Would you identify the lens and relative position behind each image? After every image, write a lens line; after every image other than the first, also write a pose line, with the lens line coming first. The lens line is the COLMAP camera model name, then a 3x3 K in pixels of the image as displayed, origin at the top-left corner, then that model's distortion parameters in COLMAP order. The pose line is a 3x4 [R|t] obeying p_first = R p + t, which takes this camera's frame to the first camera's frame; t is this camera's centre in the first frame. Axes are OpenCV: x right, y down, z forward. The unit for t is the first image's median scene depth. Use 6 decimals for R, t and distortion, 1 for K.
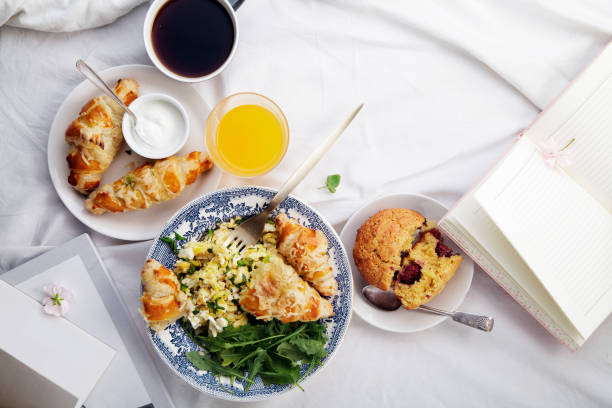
lens RADIAL K [[1092.9, 0, 306.6], [0, 1092.9, 204.0], [0, 0, 1]] dist [0.198408, 0.032737]
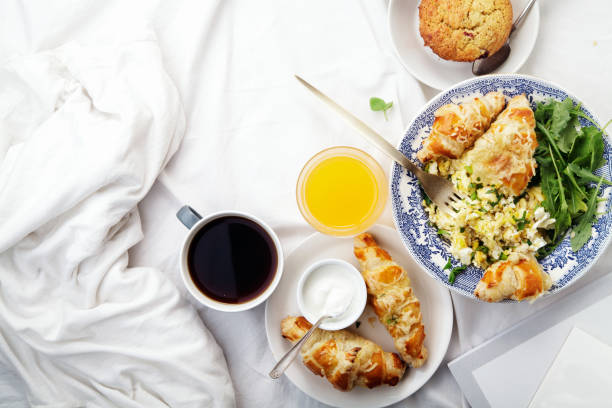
lens RADIAL K [[1092.9, 0, 306.6], [0, 1092.9, 204.0], [0, 0, 1]] dist [0.198408, 0.032737]
pose [[-0.051033, -0.998646, 0.010101, -0.068335], [0.998696, -0.051046, -0.001067, -0.087310], [0.001581, 0.010034, 0.999948, 0.065323]]
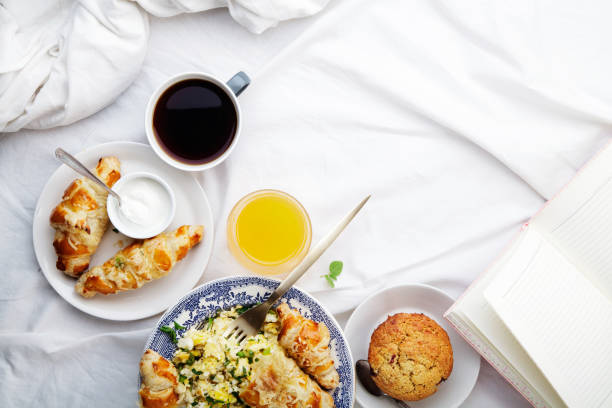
lens RADIAL K [[1092.9, 0, 306.6], [0, 1092.9, 204.0], [0, 0, 1]] dist [0.198408, 0.032737]
pose [[0.999792, 0.012314, 0.016278, -0.018966], [-0.012822, 0.999422, 0.031486, -0.112865], [-0.015881, -0.031688, 0.999372, 0.017216]]
